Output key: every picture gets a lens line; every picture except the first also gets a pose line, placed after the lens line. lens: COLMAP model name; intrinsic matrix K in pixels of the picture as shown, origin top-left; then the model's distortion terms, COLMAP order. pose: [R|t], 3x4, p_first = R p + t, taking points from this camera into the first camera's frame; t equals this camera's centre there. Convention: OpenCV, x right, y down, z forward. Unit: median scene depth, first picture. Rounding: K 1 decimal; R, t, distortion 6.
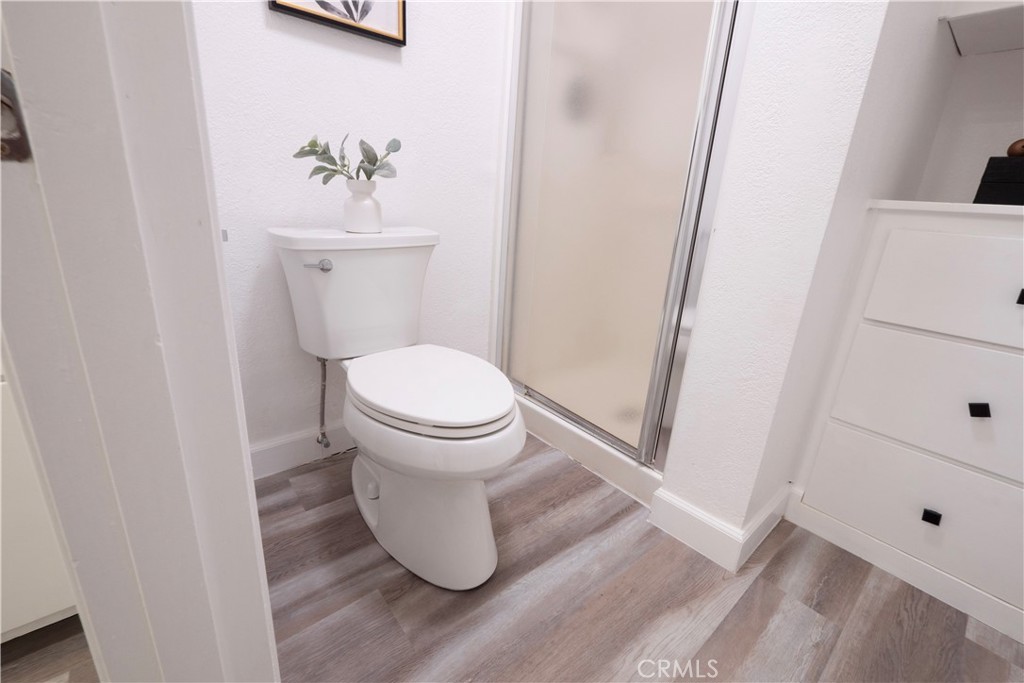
lens RADIAL K [[430.8, 0, 507.2], [0, 430.8, 340.7], [0, 0, 1]] dist [-0.002820, -0.000279]
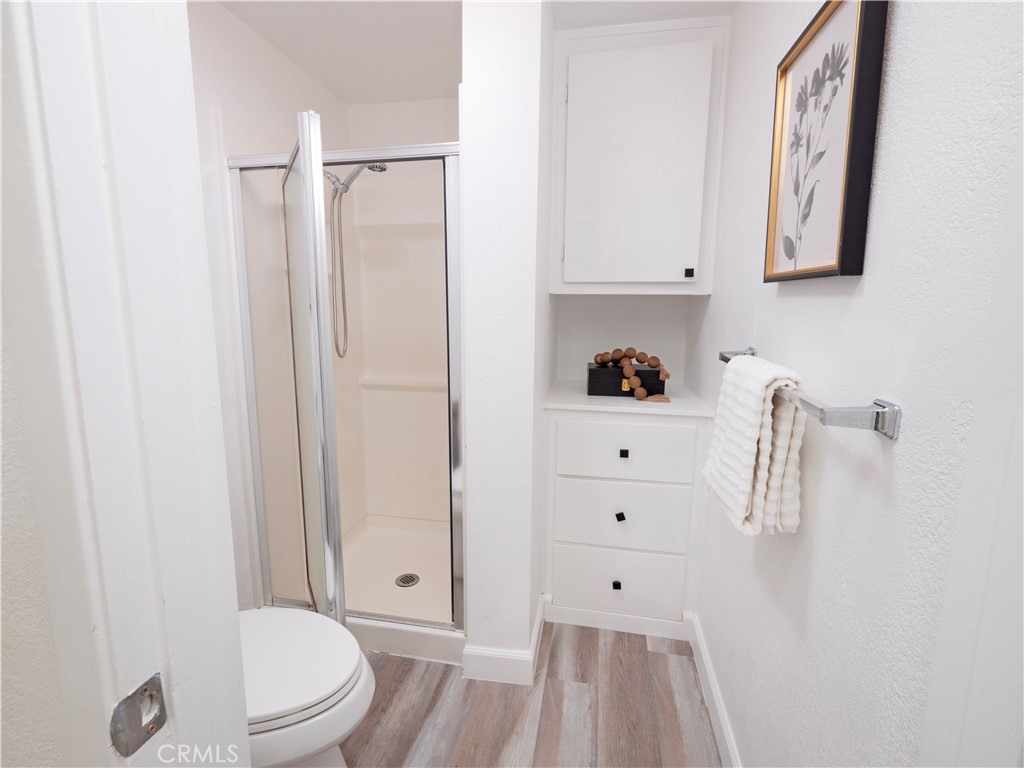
lens RADIAL K [[484.0, 0, 511.2], [0, 484.0, 378.0], [0, 0, 1]] dist [0.004745, 0.000430]
pose [[0.771277, -0.157240, 0.616772, -0.303357], [0.231820, 0.971846, -0.042129, -0.339886], [-0.592783, 0.175473, 0.786014, -0.316734]]
